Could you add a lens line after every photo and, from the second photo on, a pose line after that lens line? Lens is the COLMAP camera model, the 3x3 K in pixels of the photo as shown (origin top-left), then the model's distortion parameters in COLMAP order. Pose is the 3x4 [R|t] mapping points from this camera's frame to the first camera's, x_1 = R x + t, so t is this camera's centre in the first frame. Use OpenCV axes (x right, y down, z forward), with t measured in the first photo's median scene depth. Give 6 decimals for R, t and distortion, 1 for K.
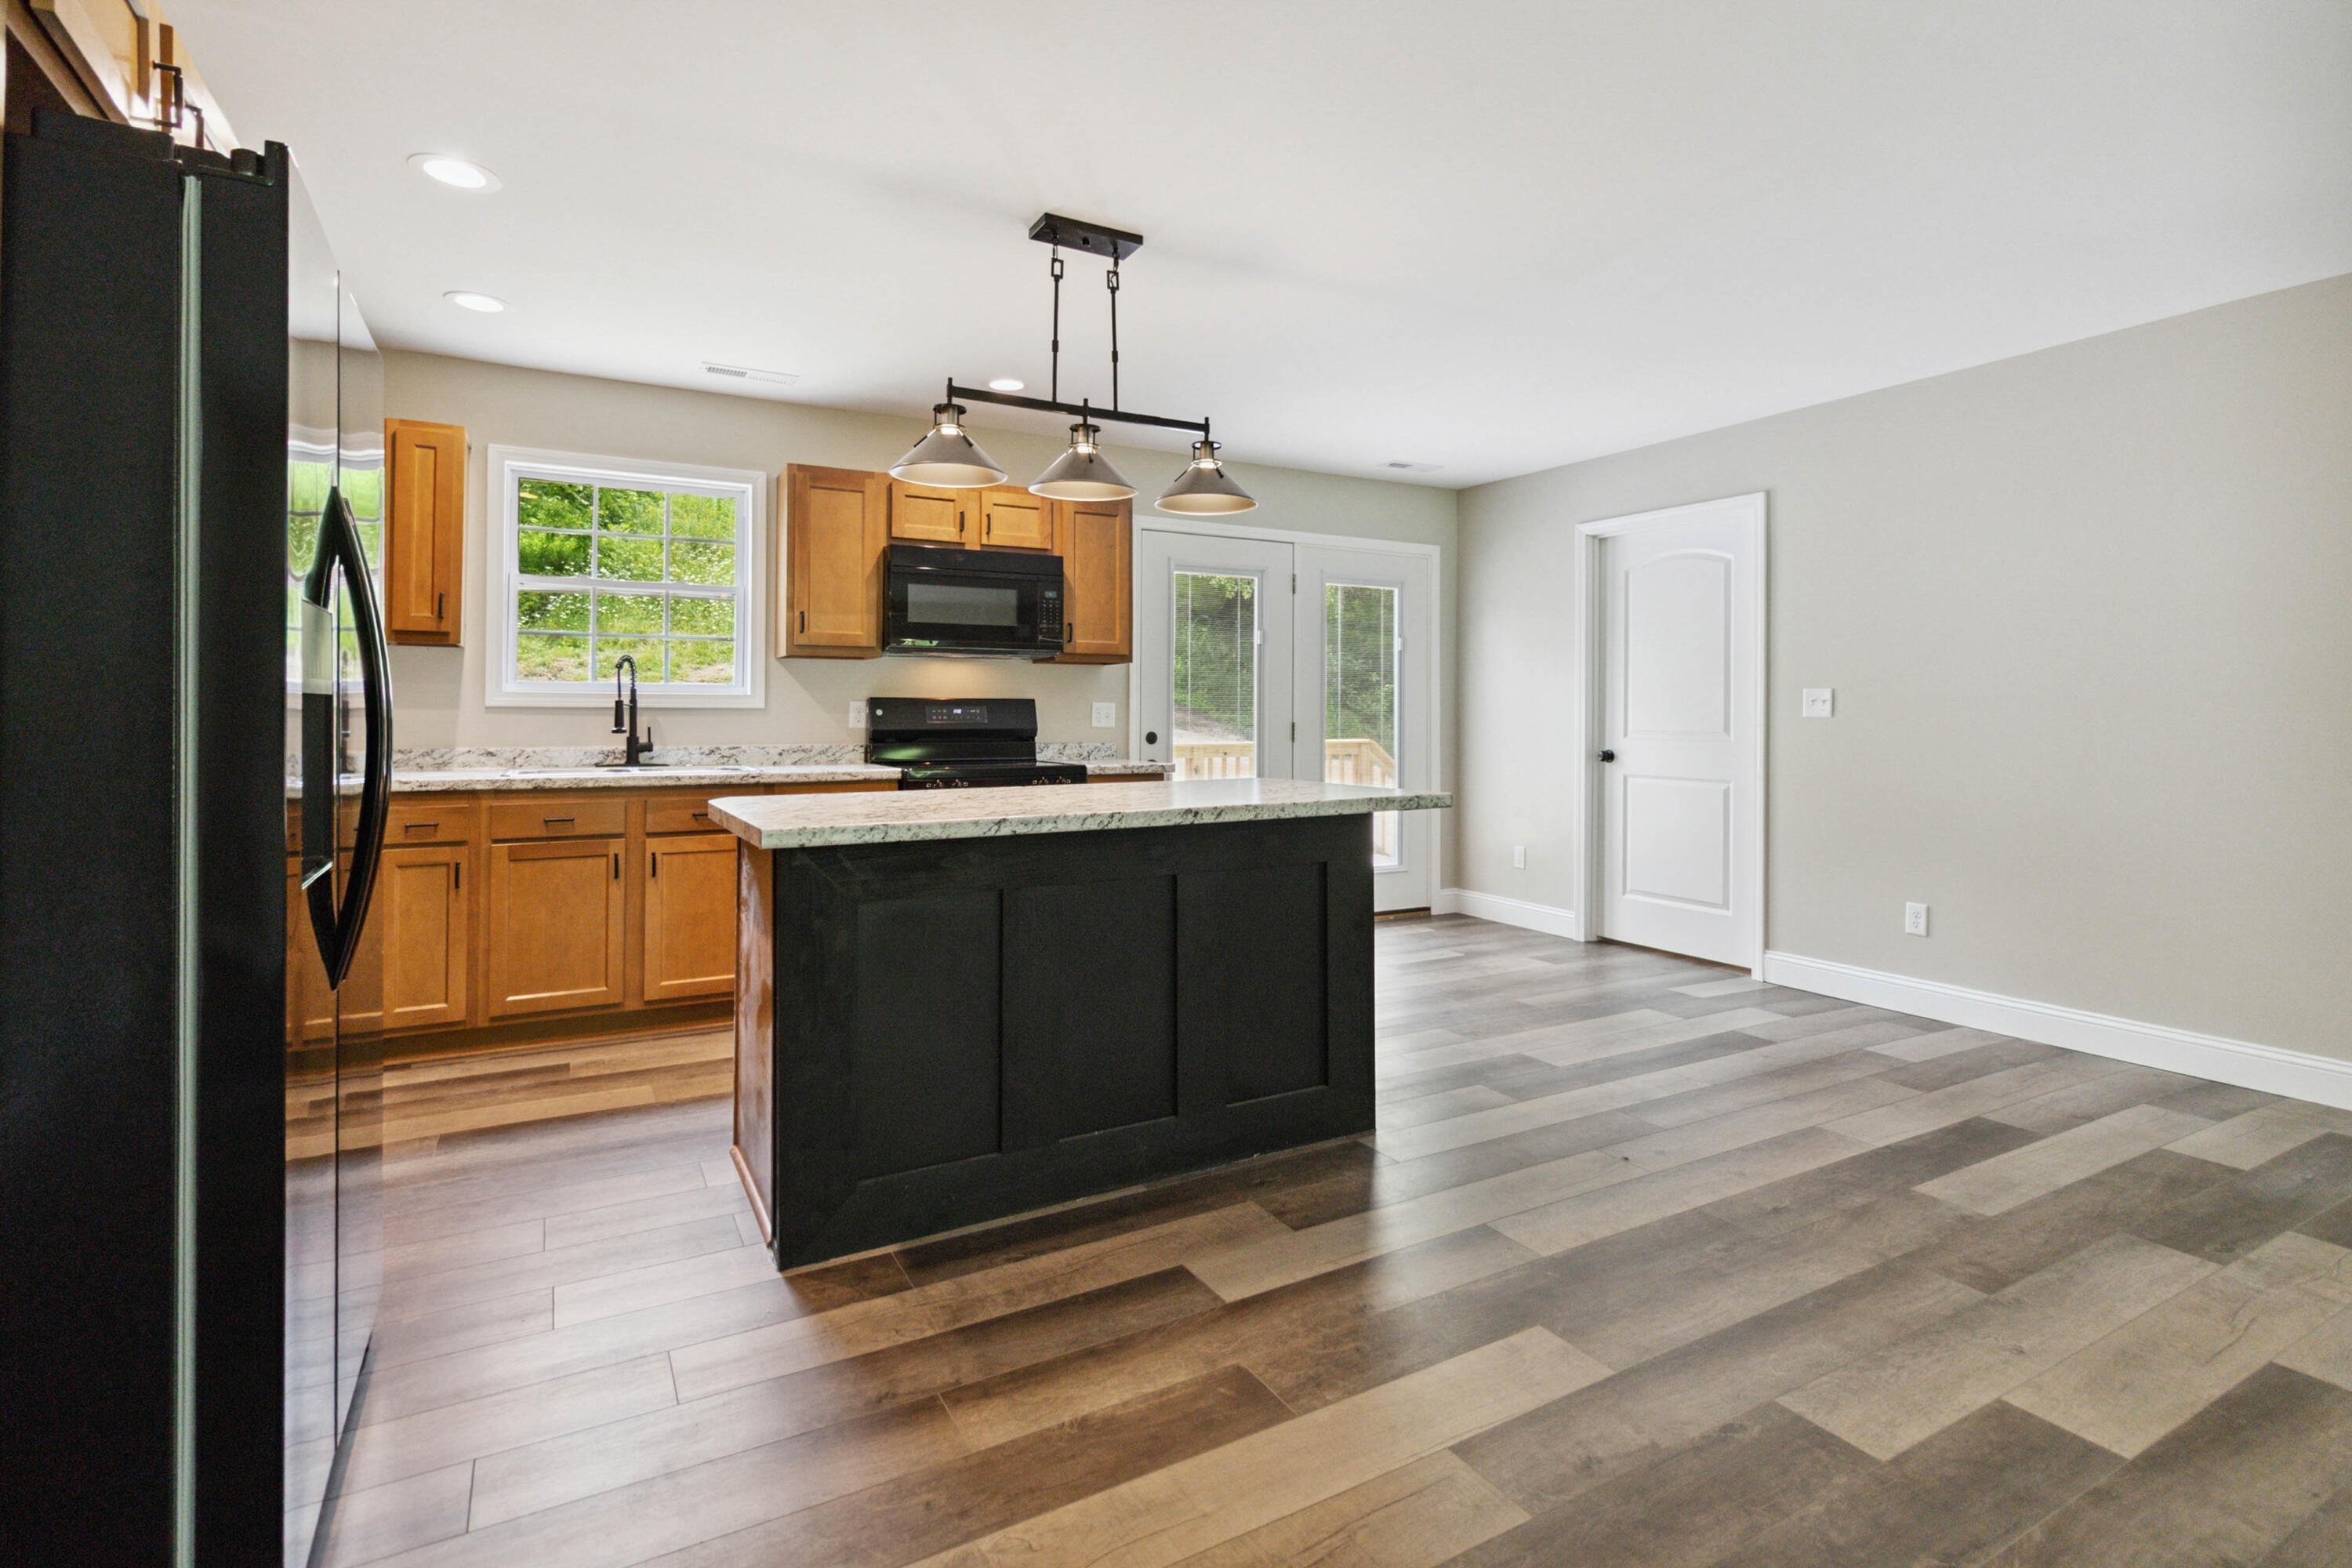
lens RADIAL K [[1113.0, 0, 1194.7], [0, 1113.0, 695.6], [0, 0, 1]] dist [-0.002276, 0.001495]
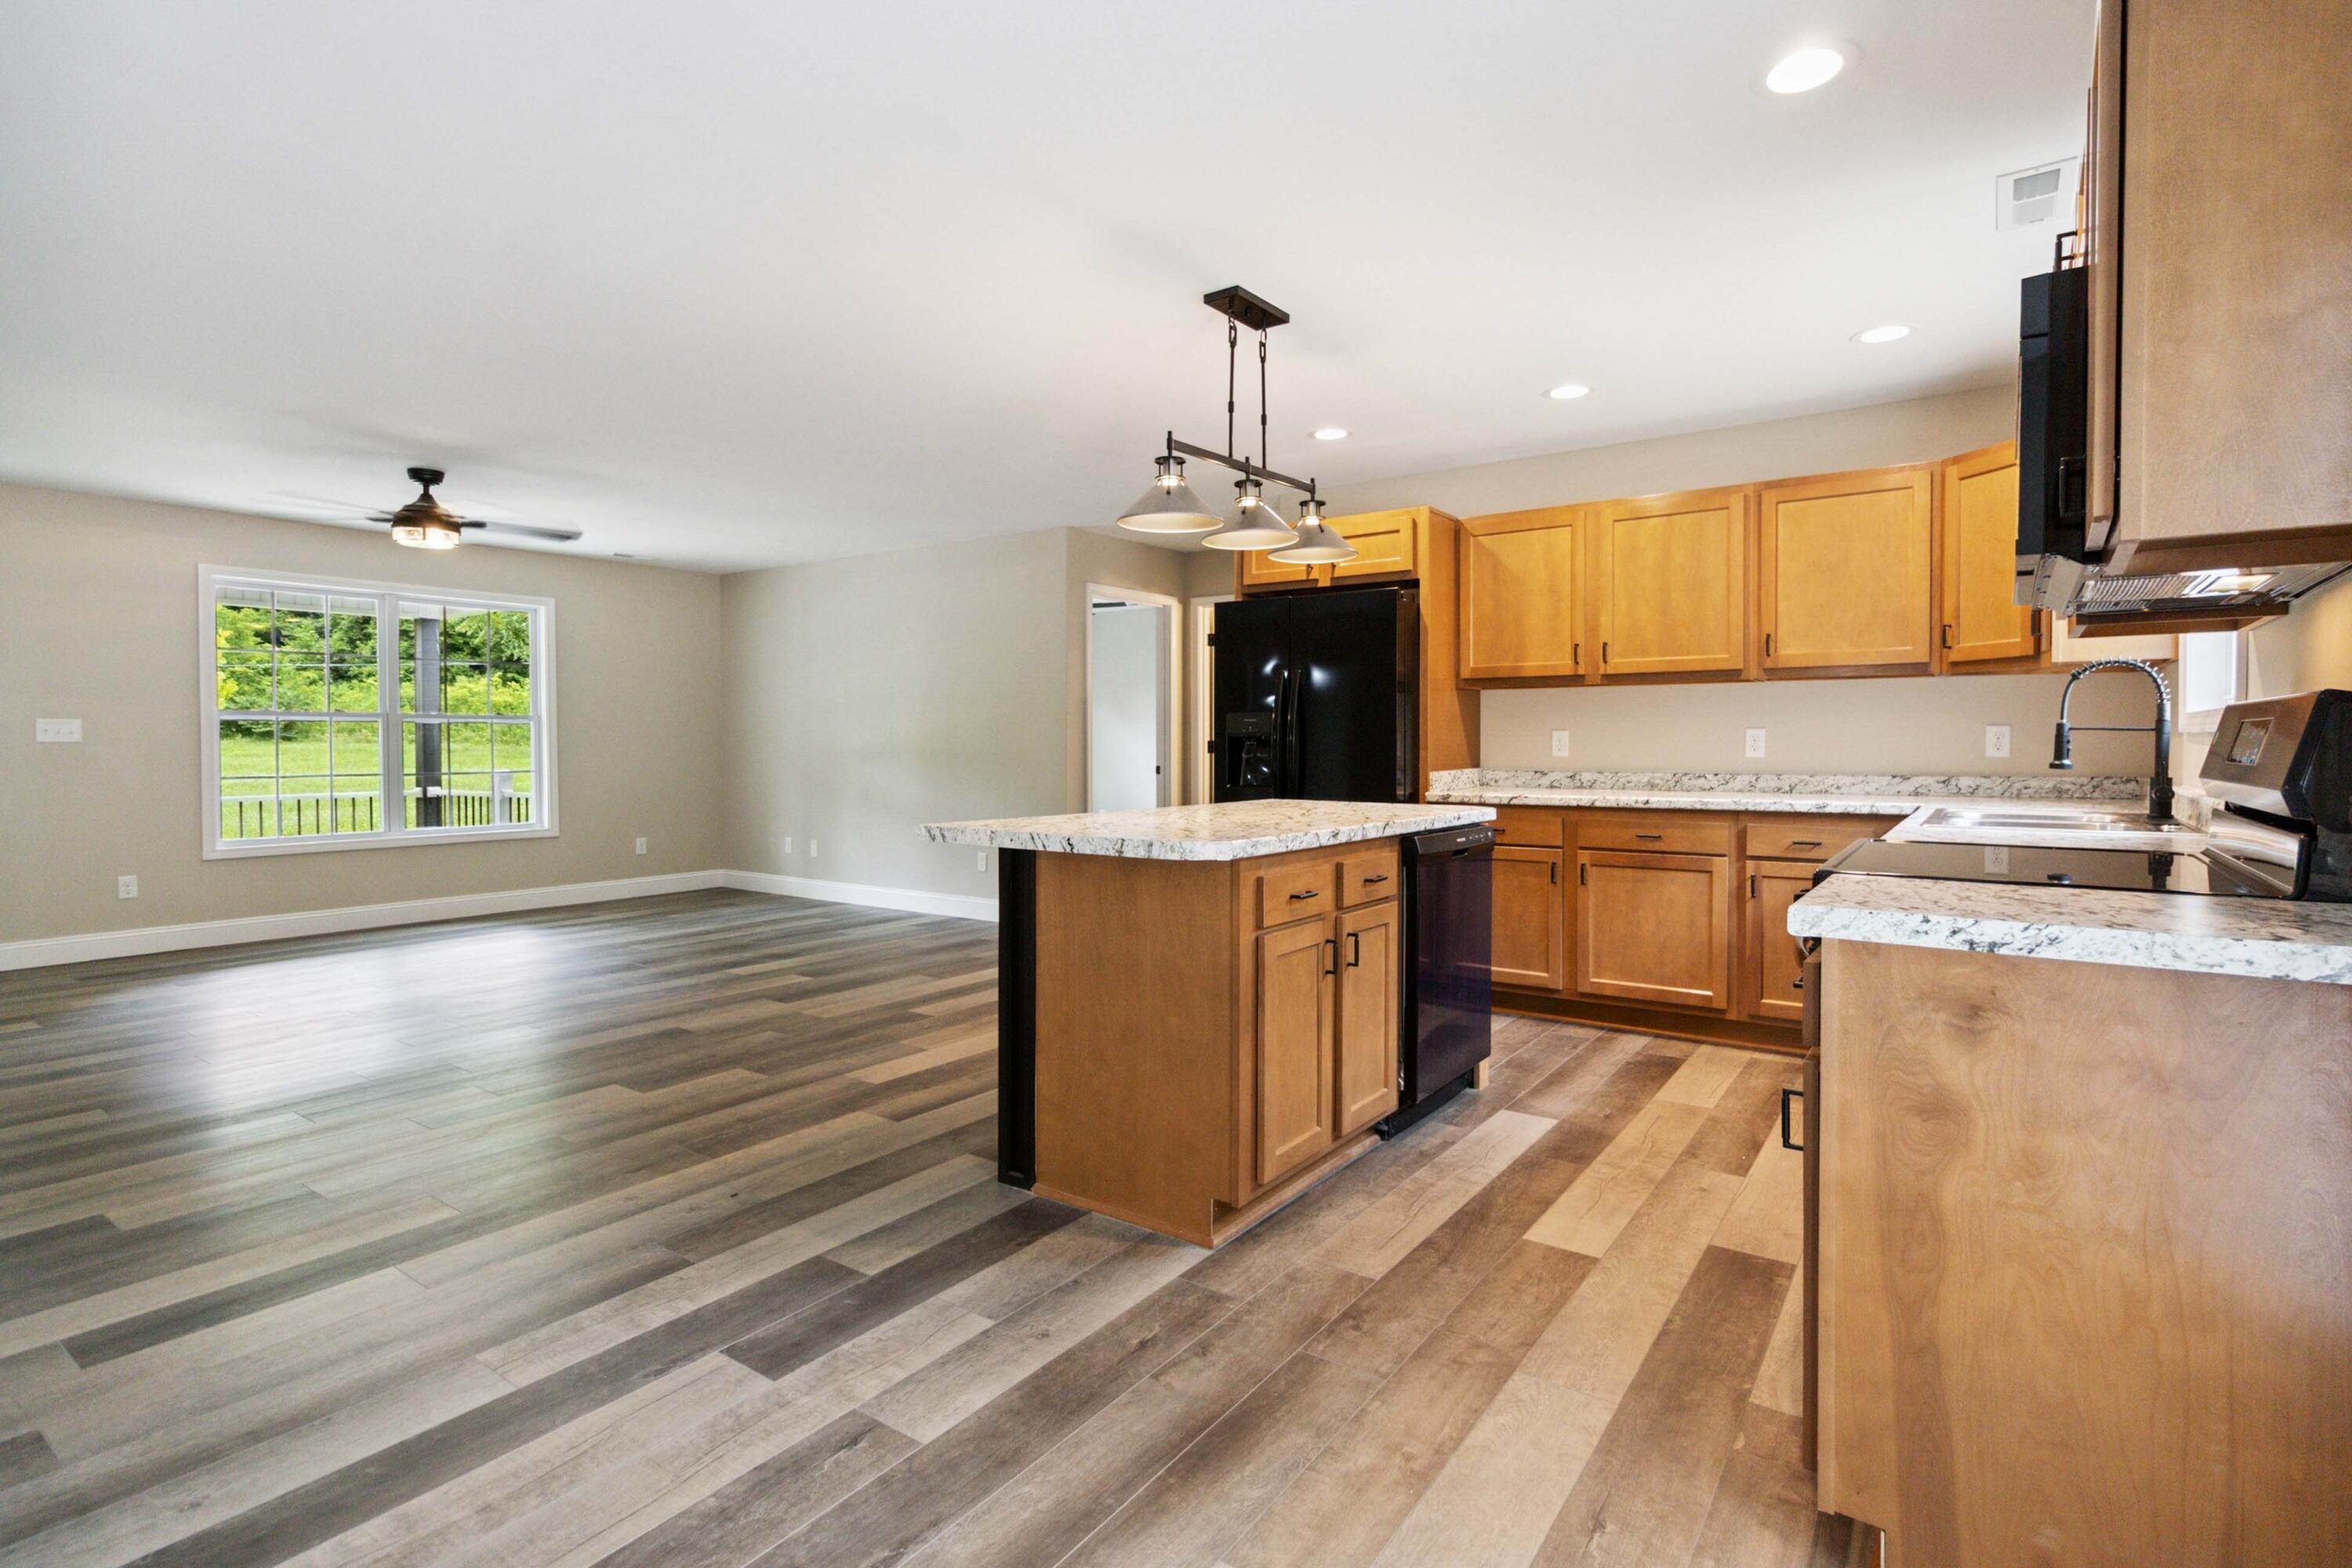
lens RADIAL K [[1113.0, 0, 1194.6], [0, 1113.0, 769.6], [0, 0, 1]] dist [-0.002276, 0.001495]
pose [[-0.904871, 0.009098, -0.425588, 0.405304], [0.006460, 0.999950, 0.007641, 0.033494], [0.425636, 0.004165, -0.904885, 1.905571]]
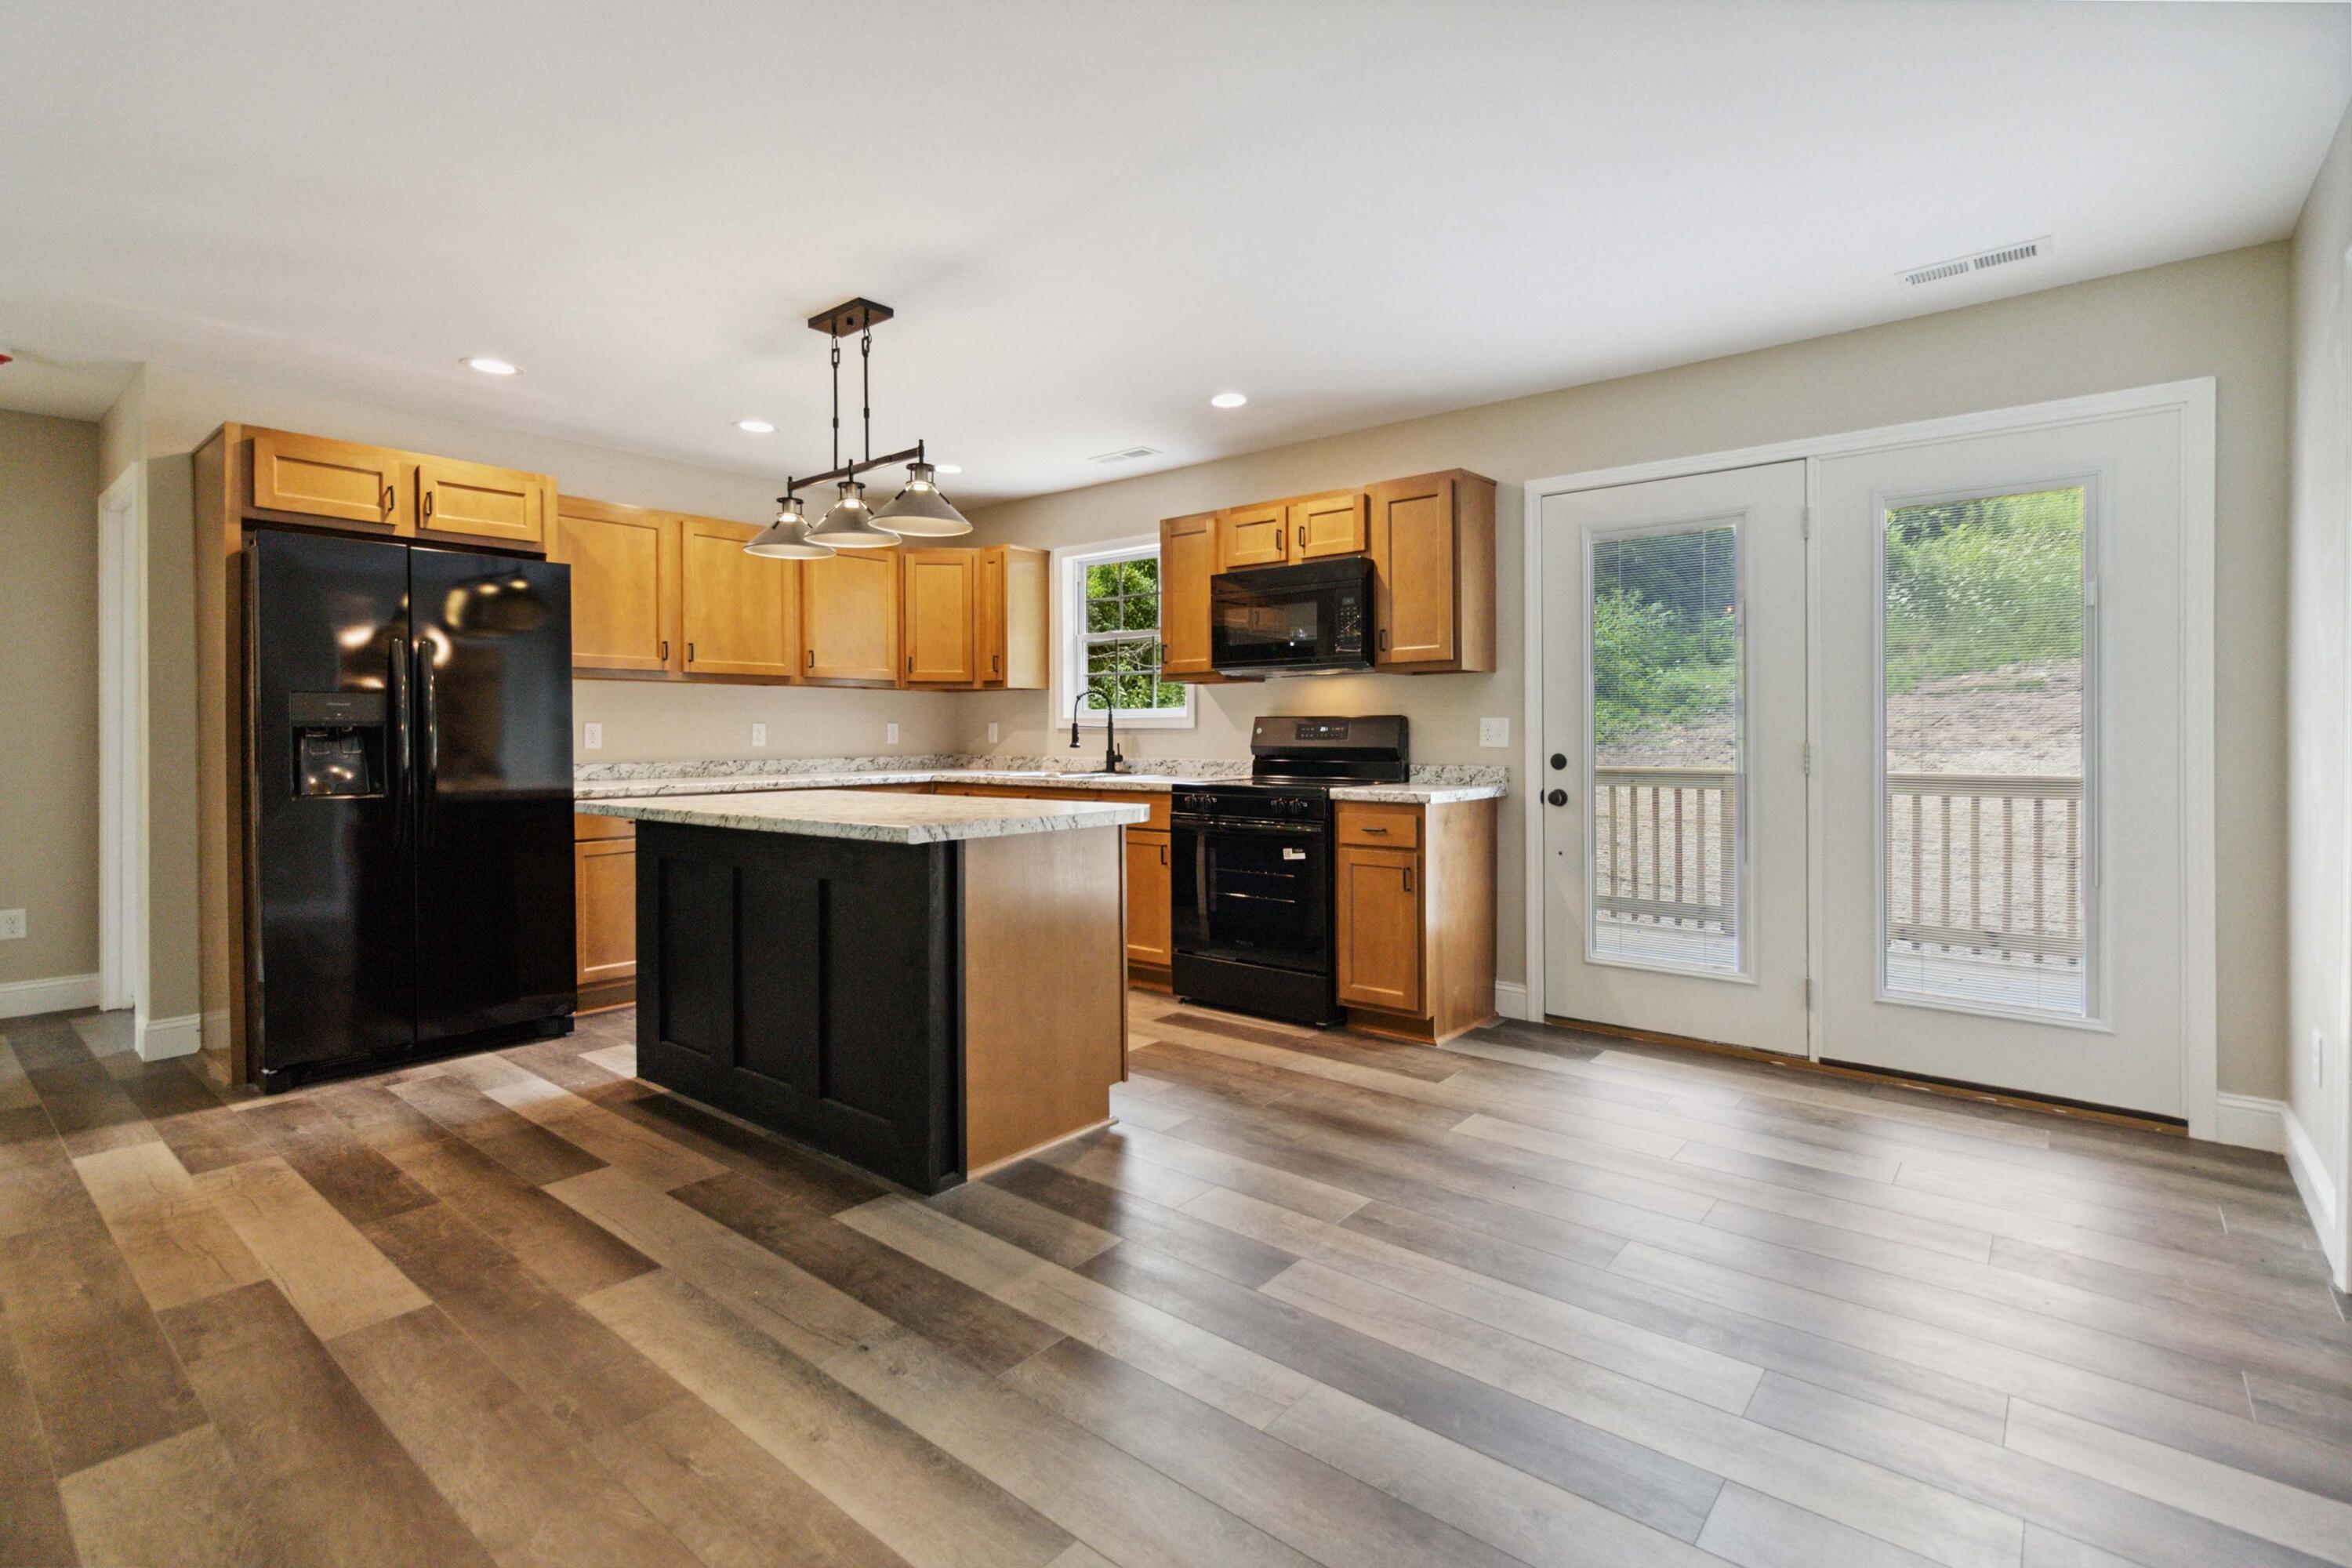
lens RADIAL K [[1113.0, 0, 1193.4], [0, 1113.0, 727.6], [0, 0, 1]] dist [-0.002276, 0.001495]
pose [[0.362823, -0.008540, -0.931819, 1.059810], [0.020315, 0.999793, -0.001253, 0.018872], [0.931637, -0.018475, 0.362921, 0.870780]]
